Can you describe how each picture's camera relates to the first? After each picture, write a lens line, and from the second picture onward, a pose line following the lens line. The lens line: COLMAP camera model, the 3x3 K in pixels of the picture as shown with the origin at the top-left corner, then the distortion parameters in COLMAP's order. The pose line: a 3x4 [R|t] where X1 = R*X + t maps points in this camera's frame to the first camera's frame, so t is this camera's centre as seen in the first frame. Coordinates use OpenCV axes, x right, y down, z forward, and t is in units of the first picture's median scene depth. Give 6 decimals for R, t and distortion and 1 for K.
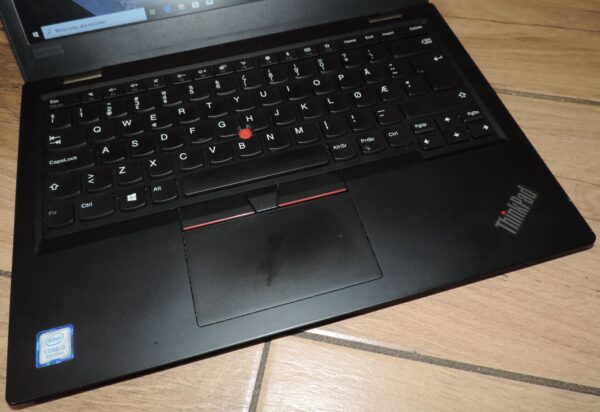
lens RADIAL K [[453.0, 0, 289.8], [0, 453.0, 192.4], [0, 0, 1]] dist [-0.021110, -0.002315]
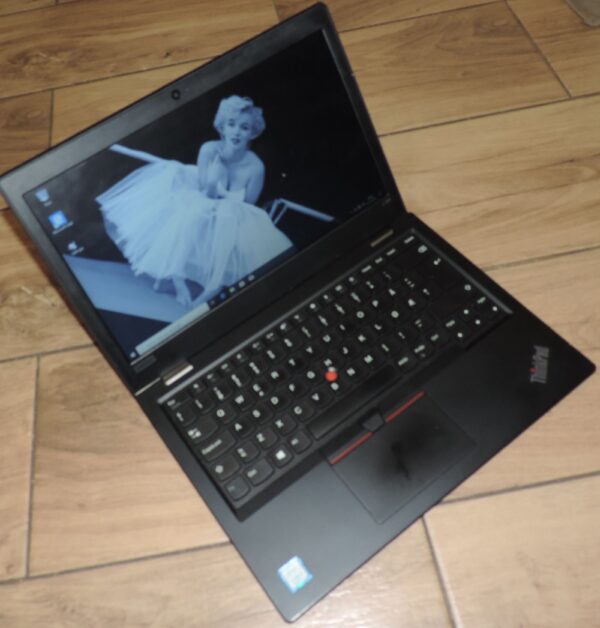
lens RADIAL K [[648.9, 0, 252.7], [0, 648.9, 296.0], [0, 0, 1]] dist [-0.018641, 0.001195]
pose [[0.934572, -0.334775, 0.120421, -0.447595], [0.340656, 0.939660, -0.031500, -0.355417], [-0.102610, 0.070461, 0.992223, -0.819970]]
